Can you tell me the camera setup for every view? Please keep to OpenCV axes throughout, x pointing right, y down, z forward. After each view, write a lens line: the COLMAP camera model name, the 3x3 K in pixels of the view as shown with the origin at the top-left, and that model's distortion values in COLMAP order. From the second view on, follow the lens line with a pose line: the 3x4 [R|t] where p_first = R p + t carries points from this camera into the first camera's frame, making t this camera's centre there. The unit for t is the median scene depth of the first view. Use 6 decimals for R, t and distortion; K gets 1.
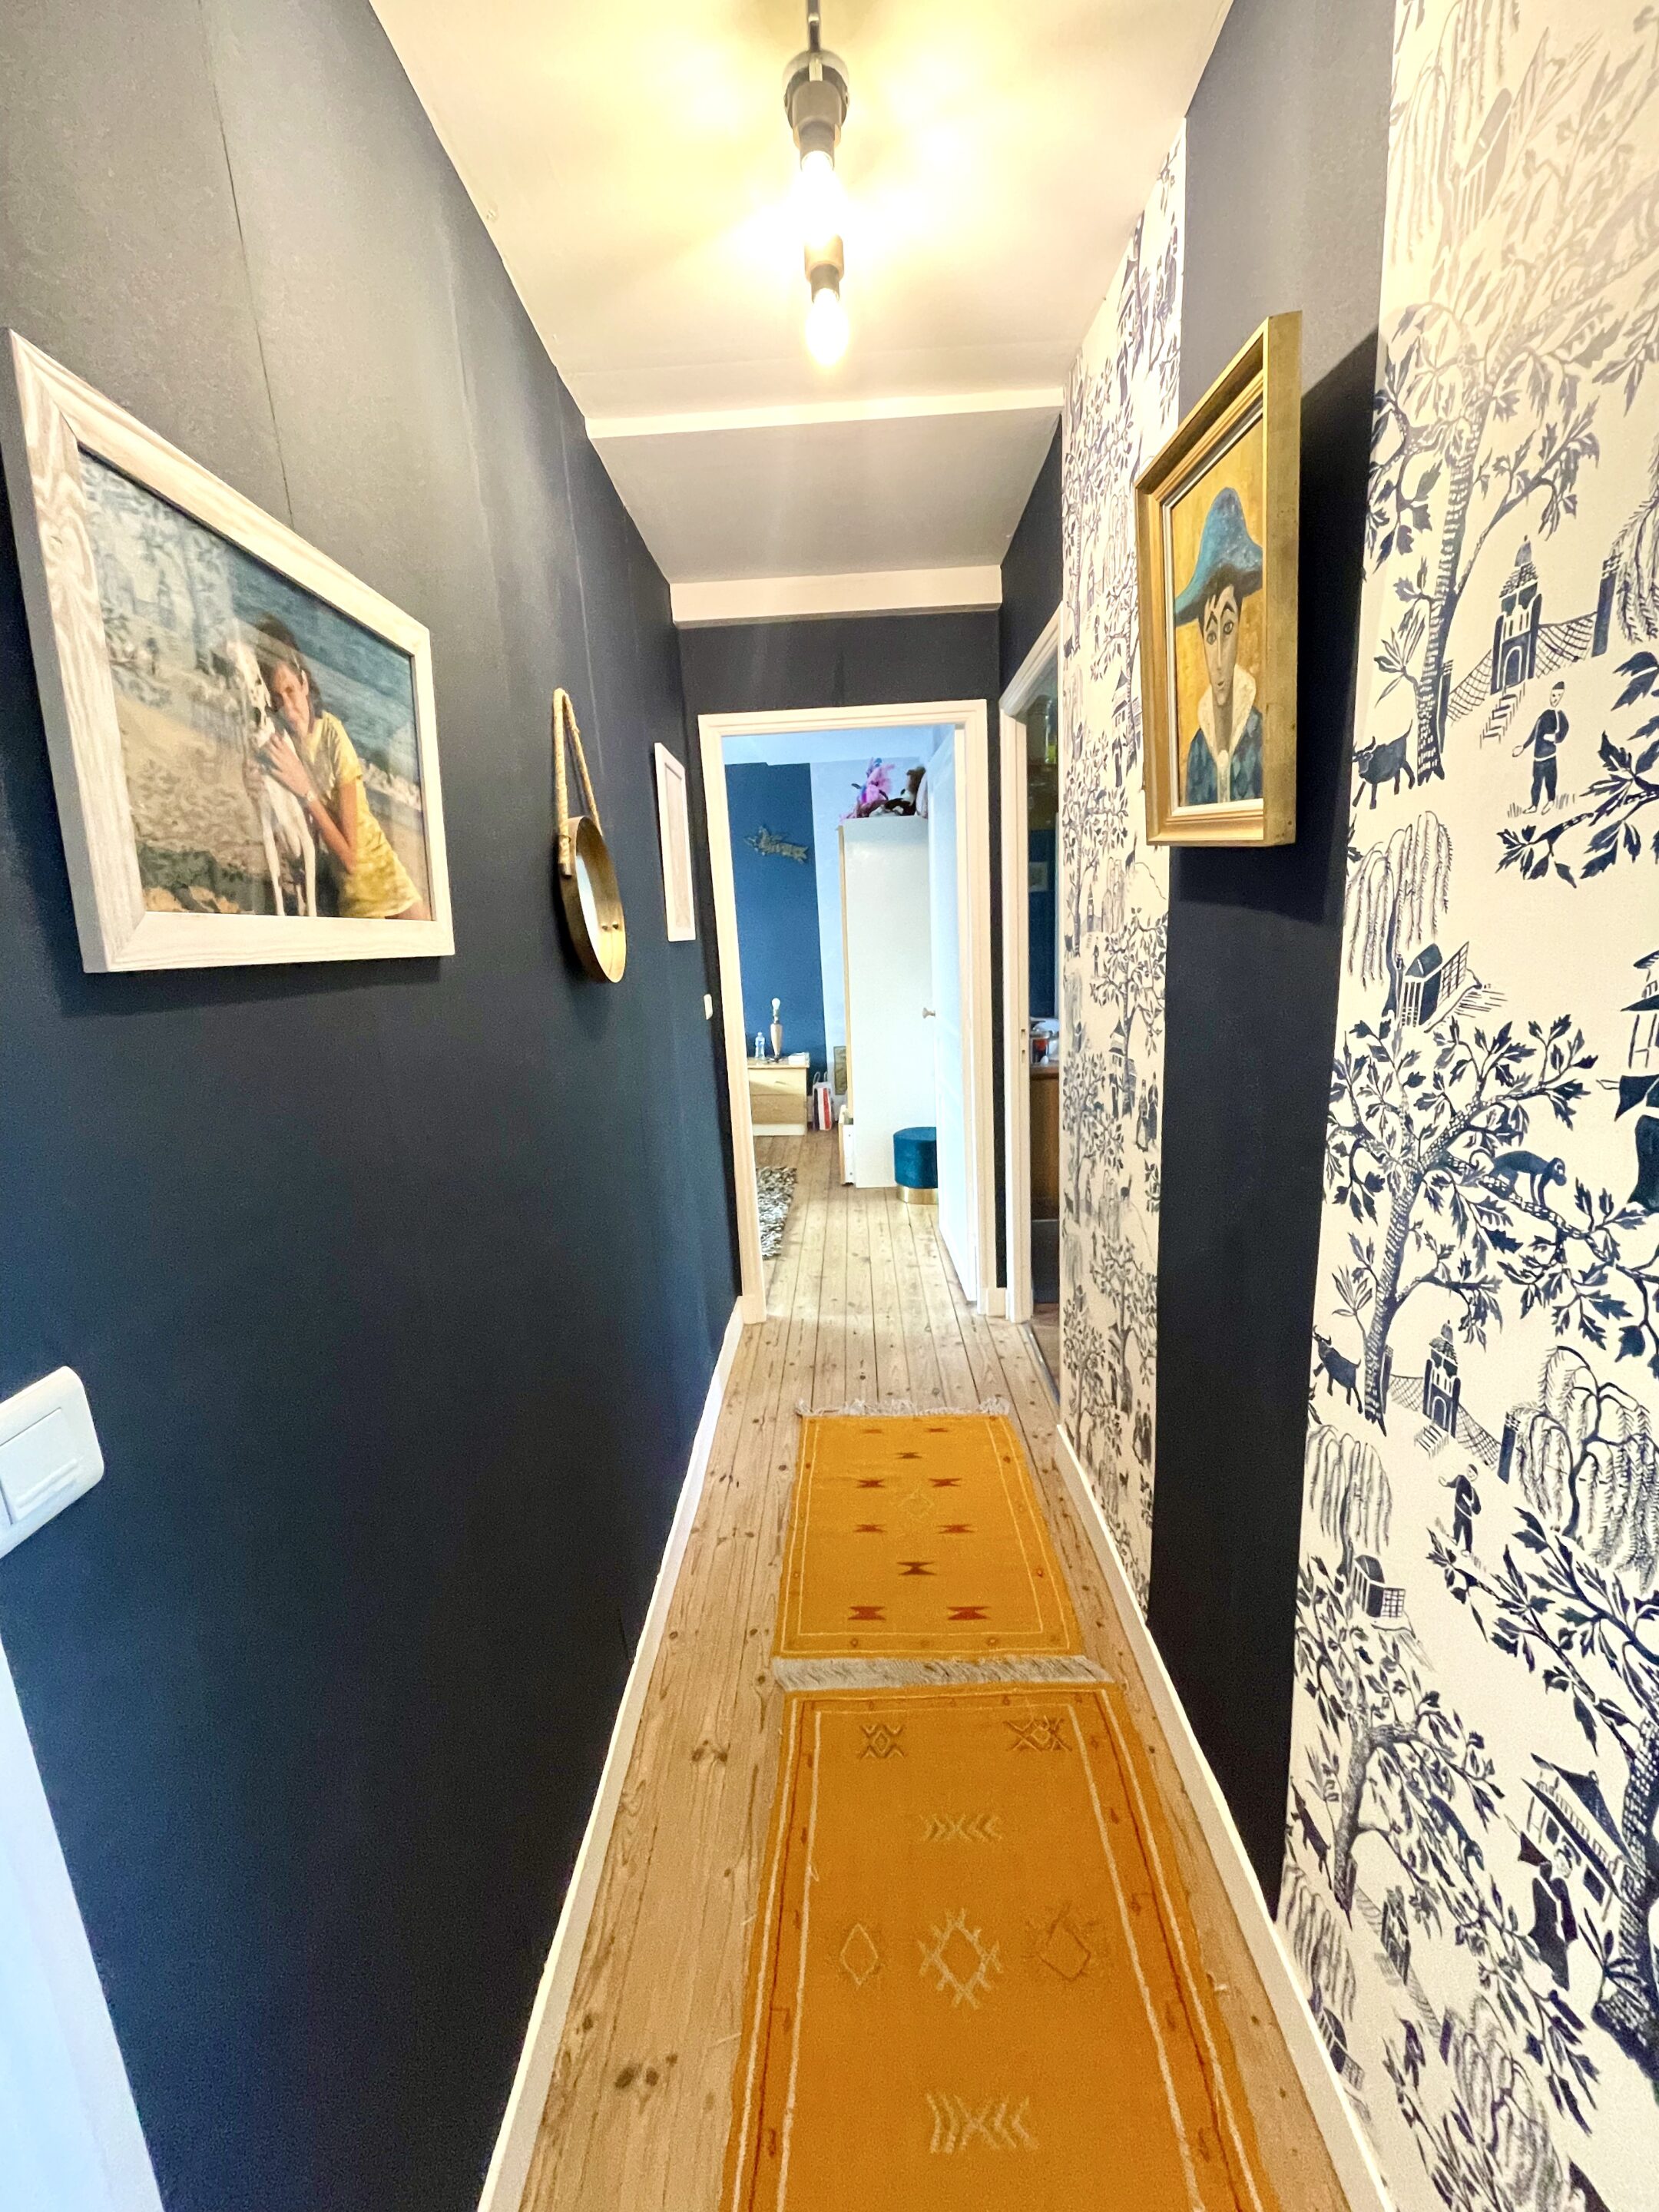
lens RADIAL K [[895.6, 0, 829.9], [0, 895.6, 1105.0], [0, 0, 1]] dist [-0.007362, 0.000234]
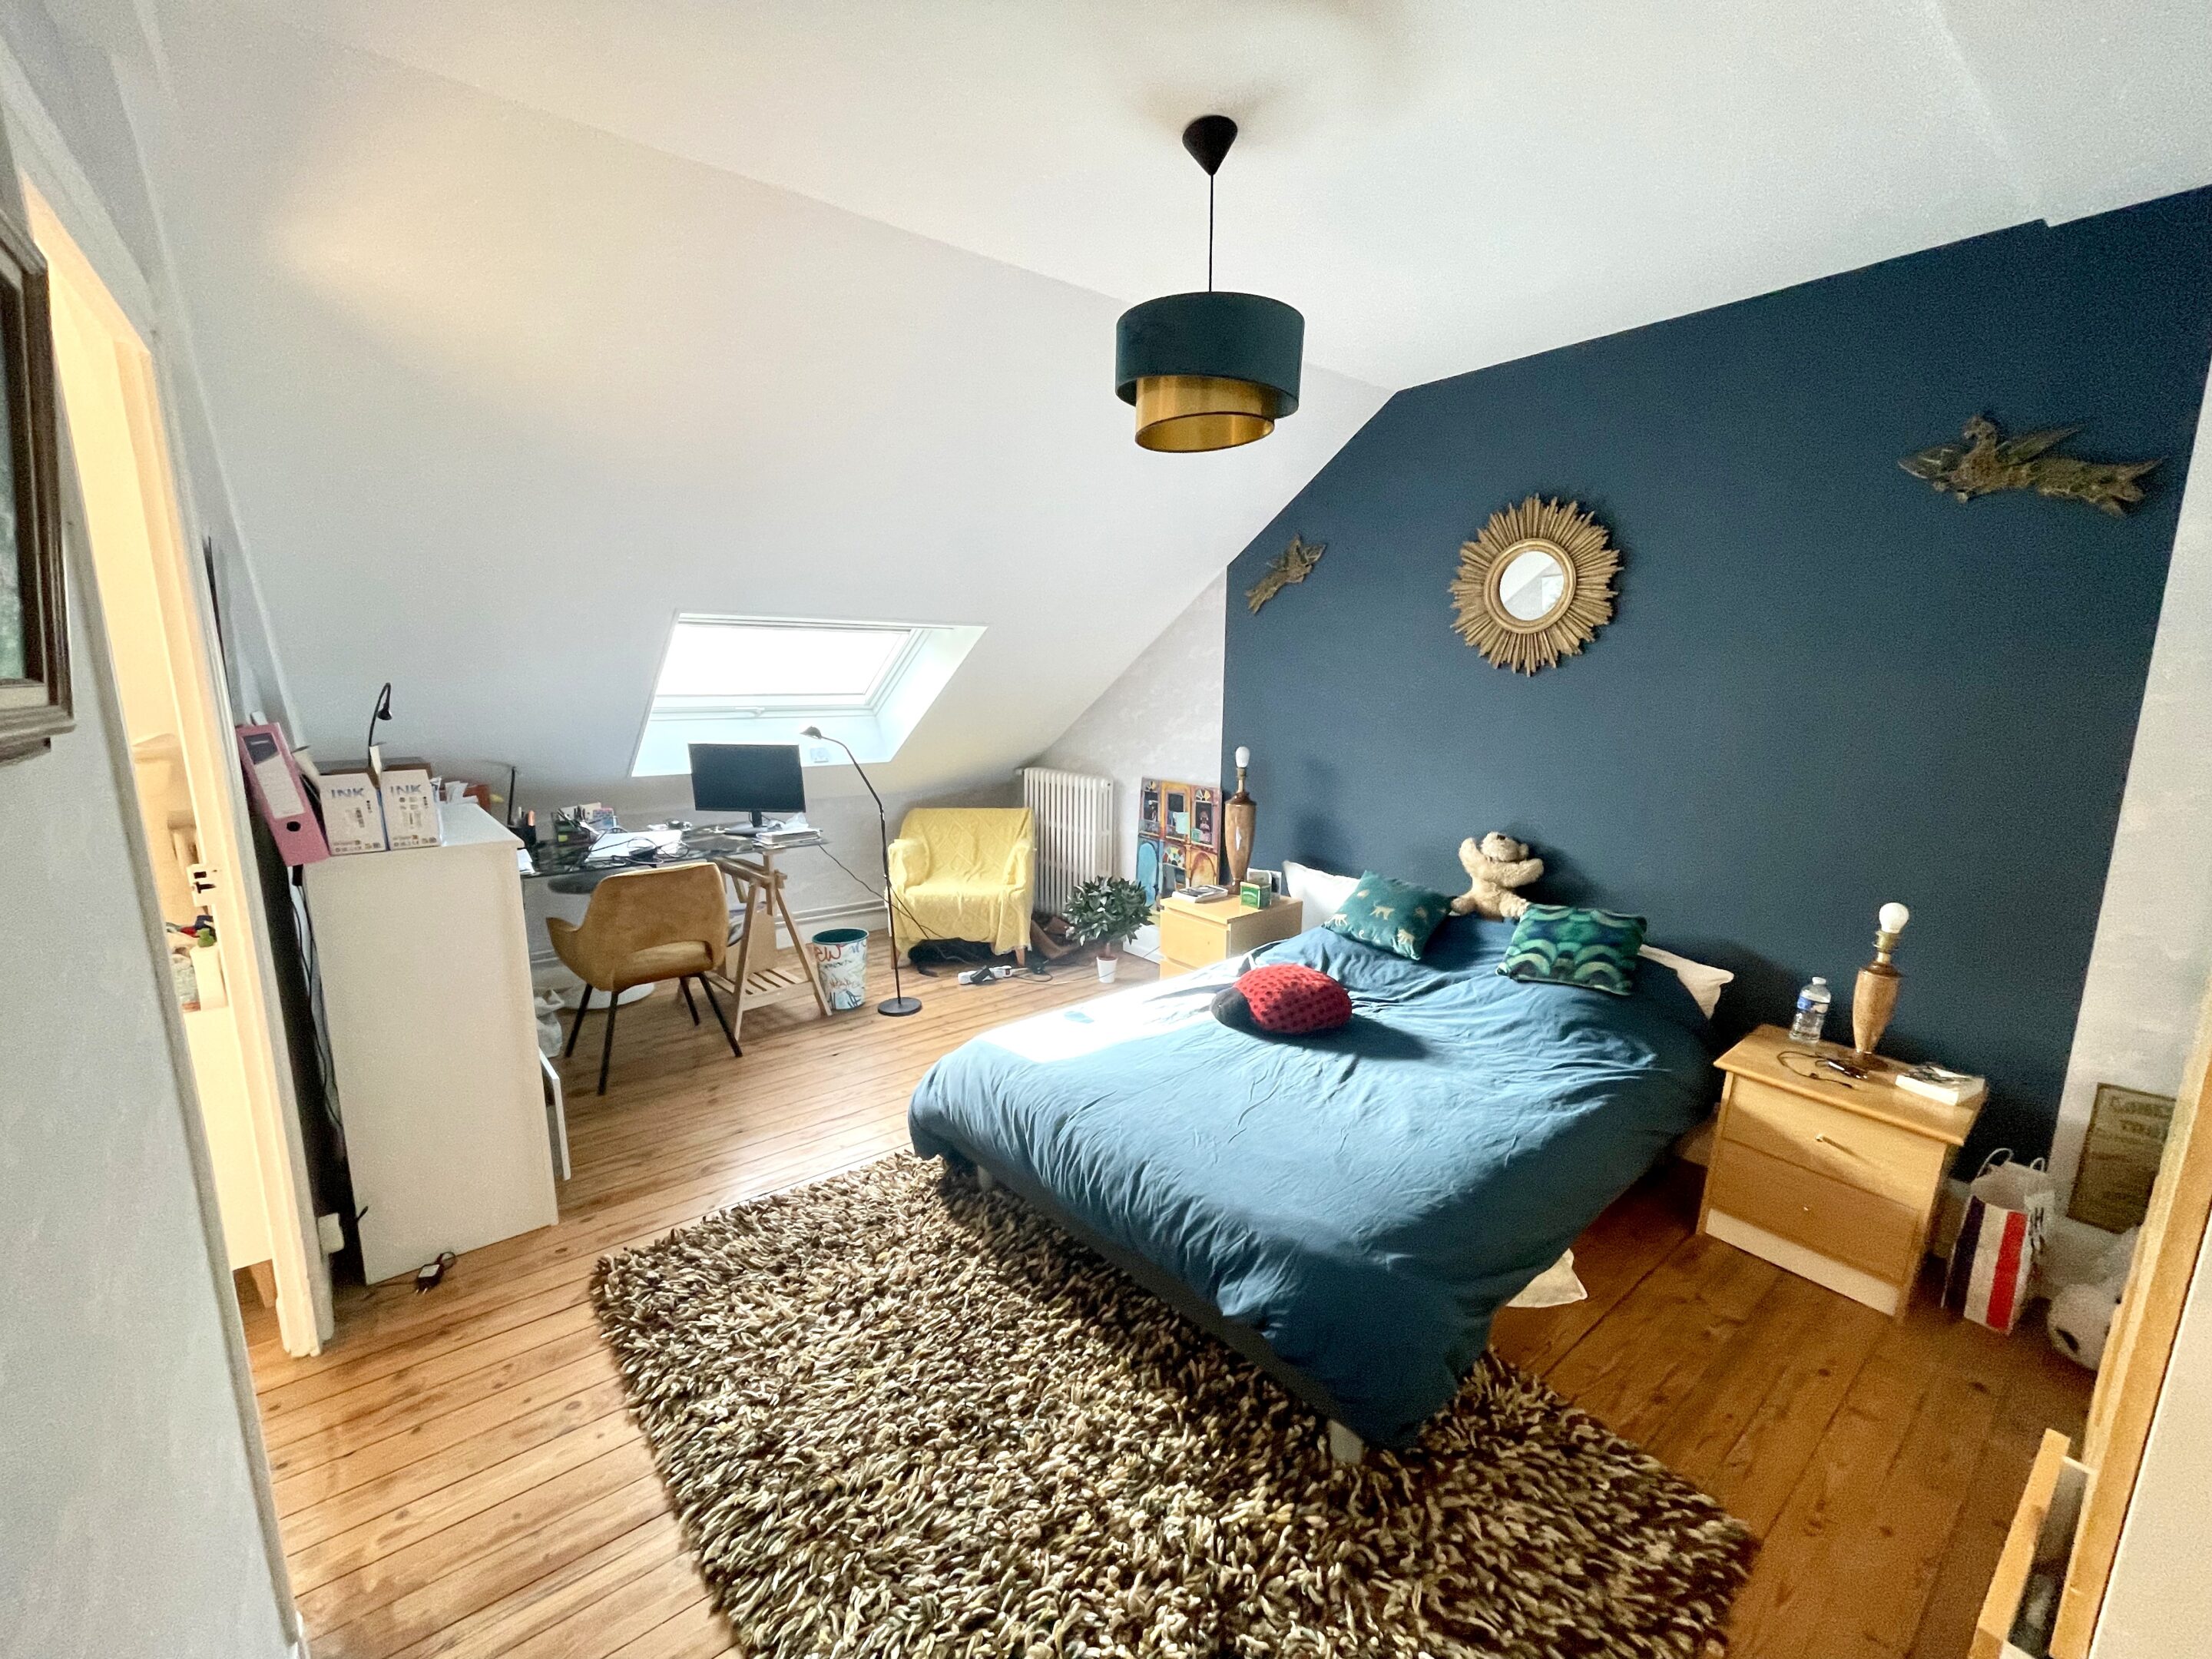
lens RADIAL K [[895.6, 0, 1097.1], [0, 895.6, 830.3], [0, 0, 1]] dist [-0.007362, 0.000234]
pose [[0.638036, 0.190266, -0.746129, -0.004807], [-0.191109, 0.977801, 0.085921, -0.115280], [0.745913, 0.087771, 0.660234, 0.524949]]
